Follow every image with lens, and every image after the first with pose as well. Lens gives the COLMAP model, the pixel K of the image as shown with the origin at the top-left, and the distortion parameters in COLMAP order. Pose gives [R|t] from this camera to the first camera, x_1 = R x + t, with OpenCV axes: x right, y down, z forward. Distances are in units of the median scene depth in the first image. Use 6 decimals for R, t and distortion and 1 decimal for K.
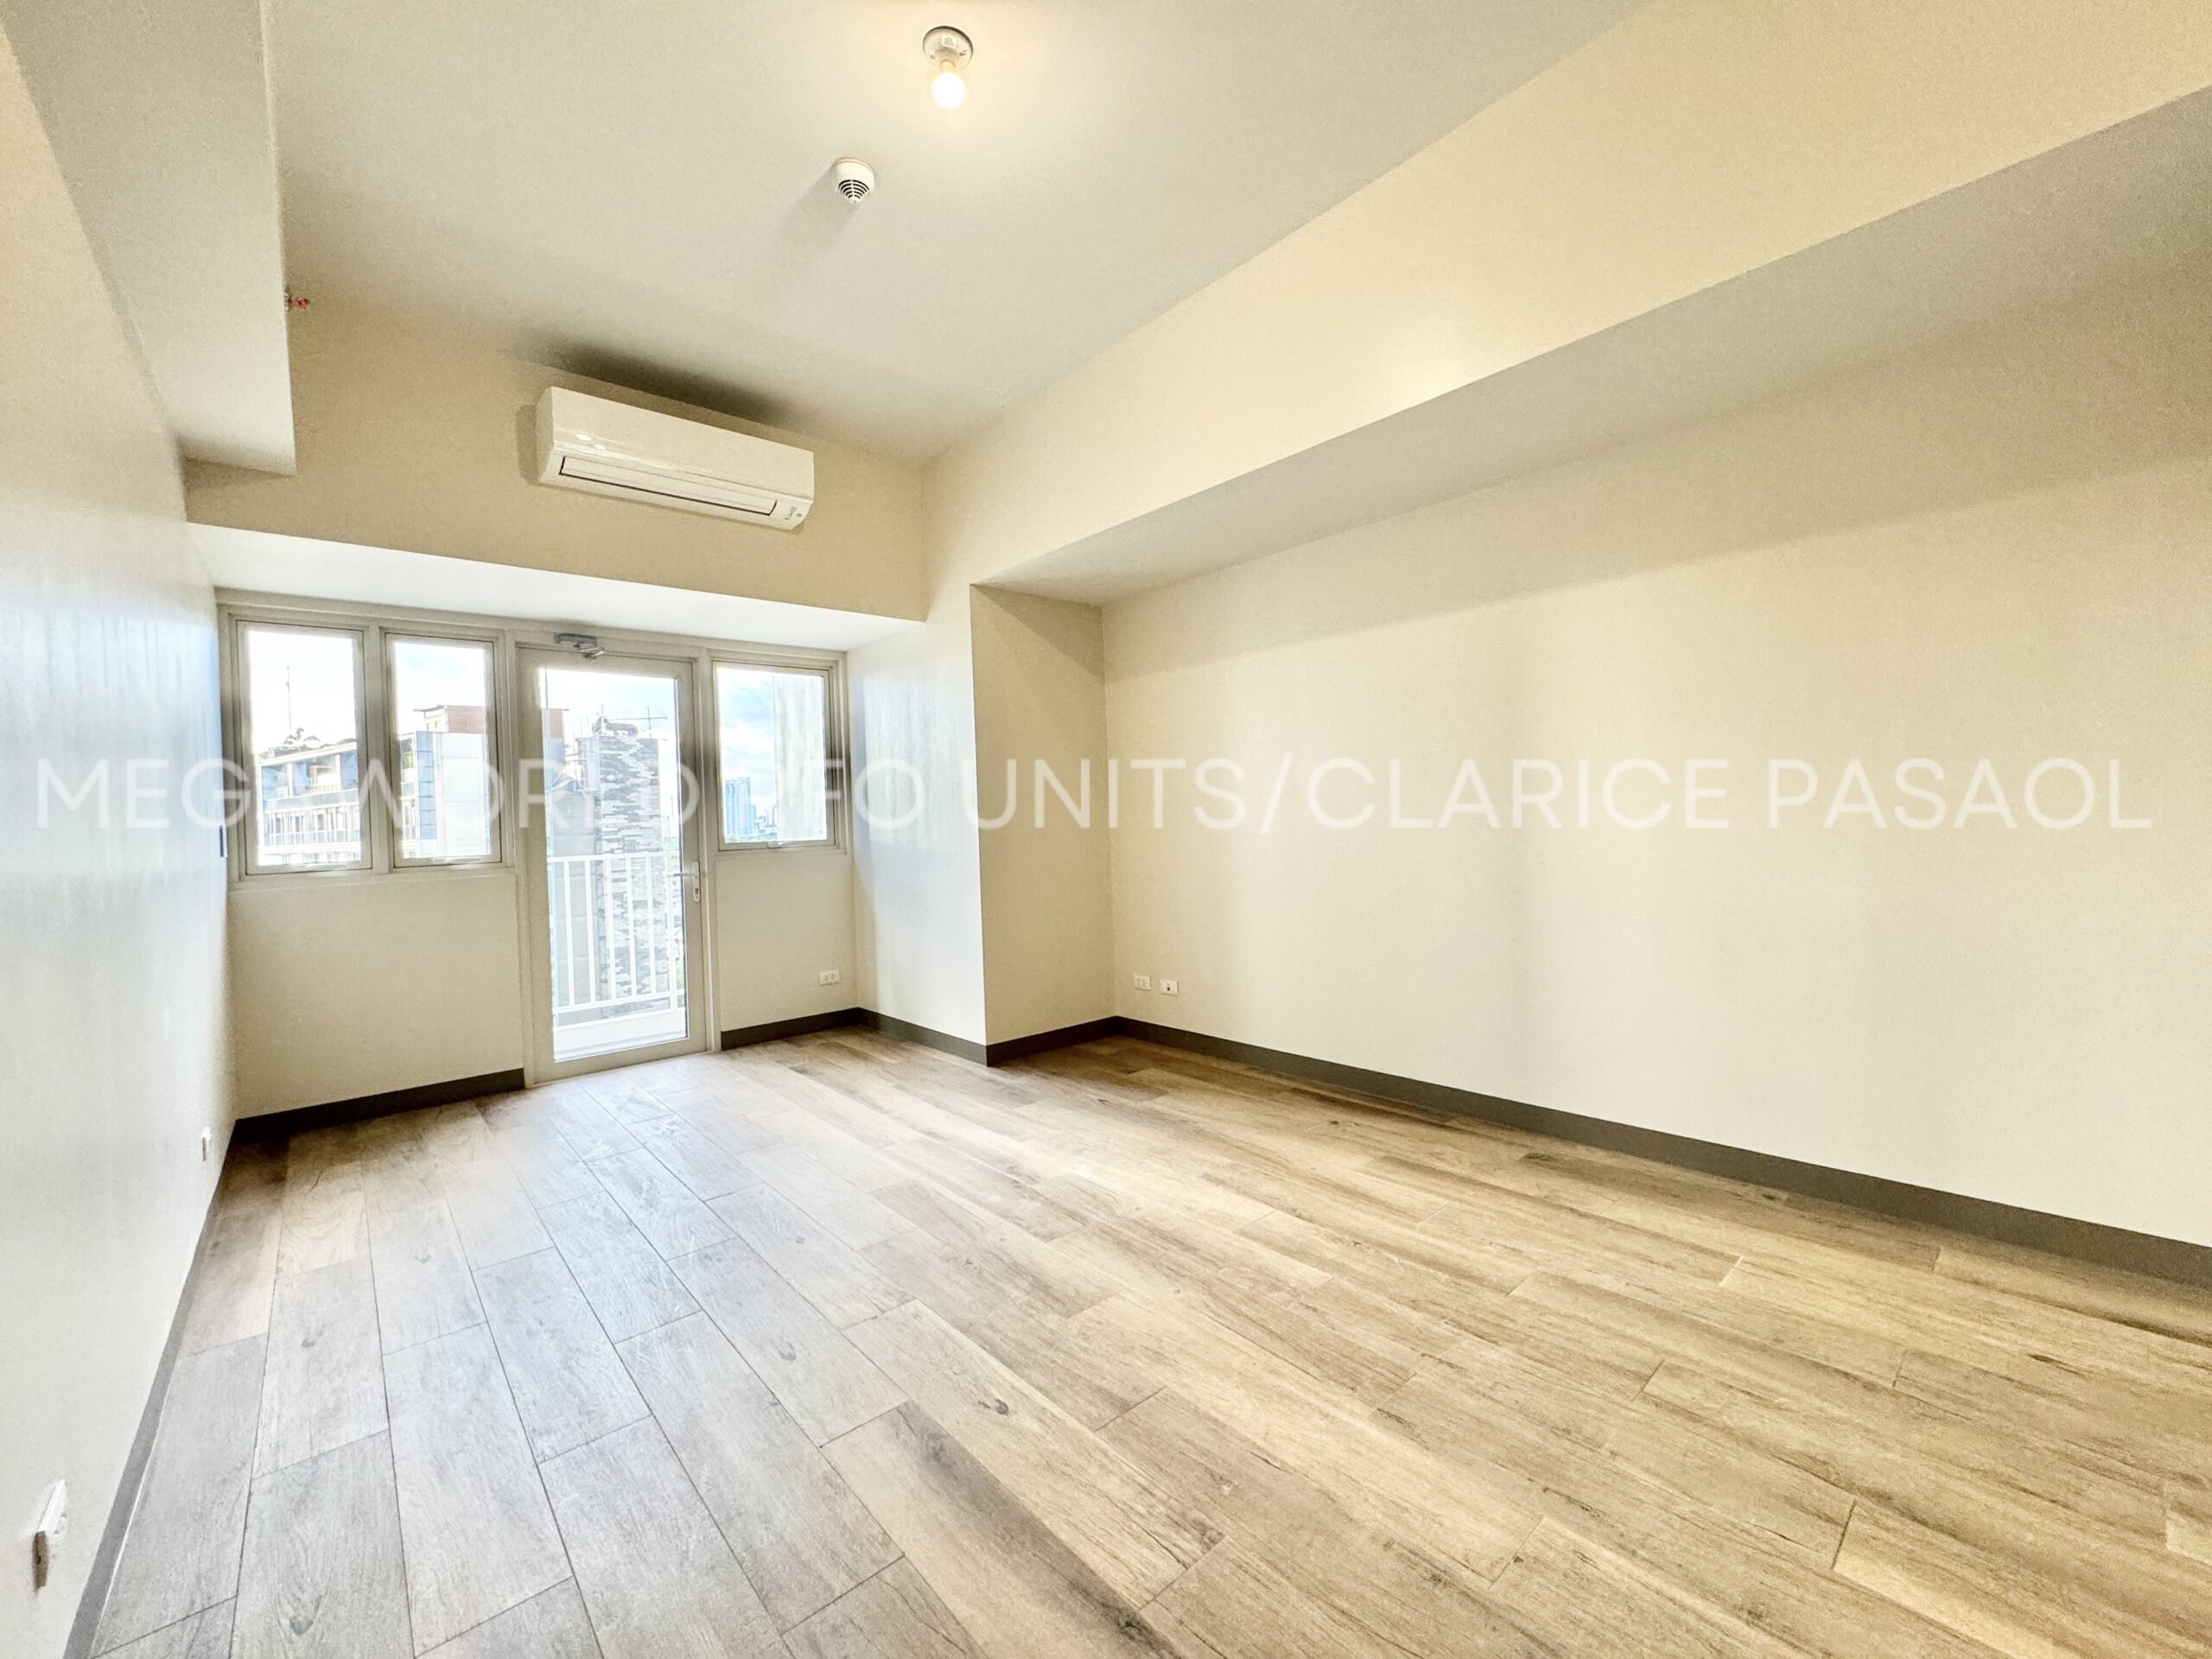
lens RADIAL K [[884.0, 0, 1101.5], [0, 884.0, 821.2], [0, 0, 1]] dist [-0.000456, 0.000532]
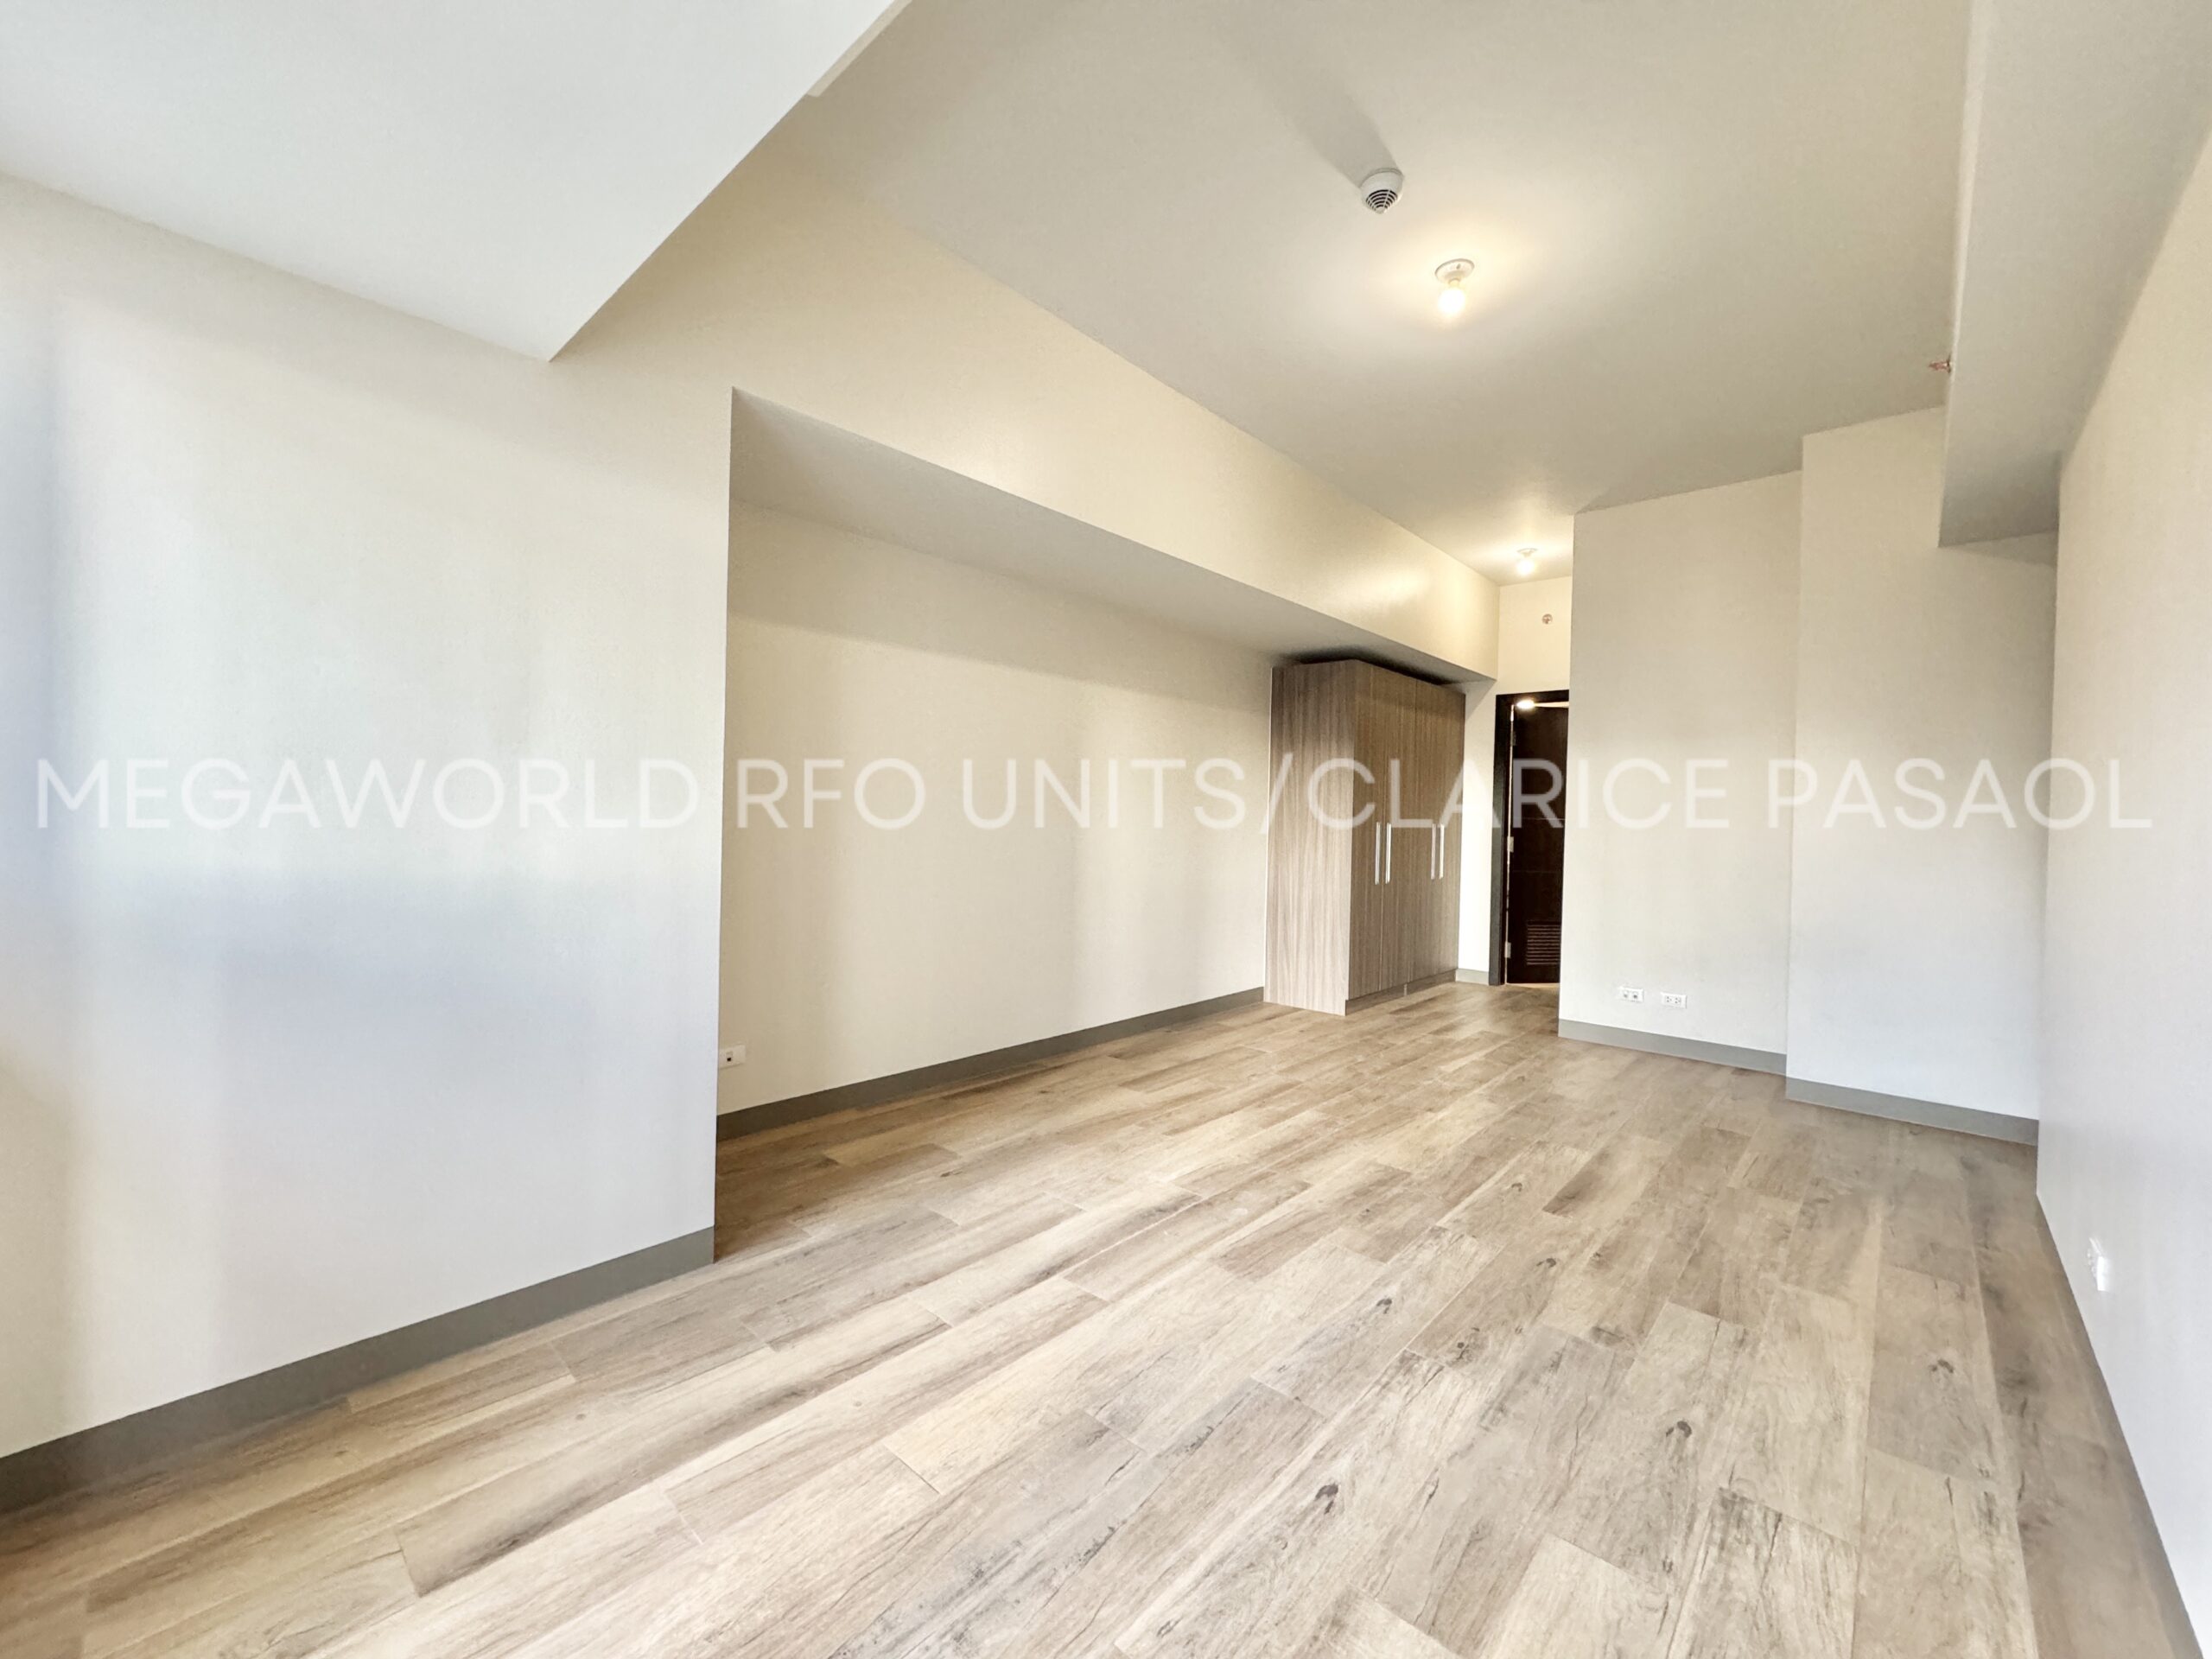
lens RADIAL K [[884.0, 0, 1101.5], [0, 884.0, 821.2], [0, 0, 1]] dist [-0.000456, 0.000532]
pose [[-0.109148, 0.029007, 0.993602, -1.083313], [-0.015542, 0.999402, -0.030884, 0.020348], [-0.993904, -0.018814, -0.108632, 1.247124]]
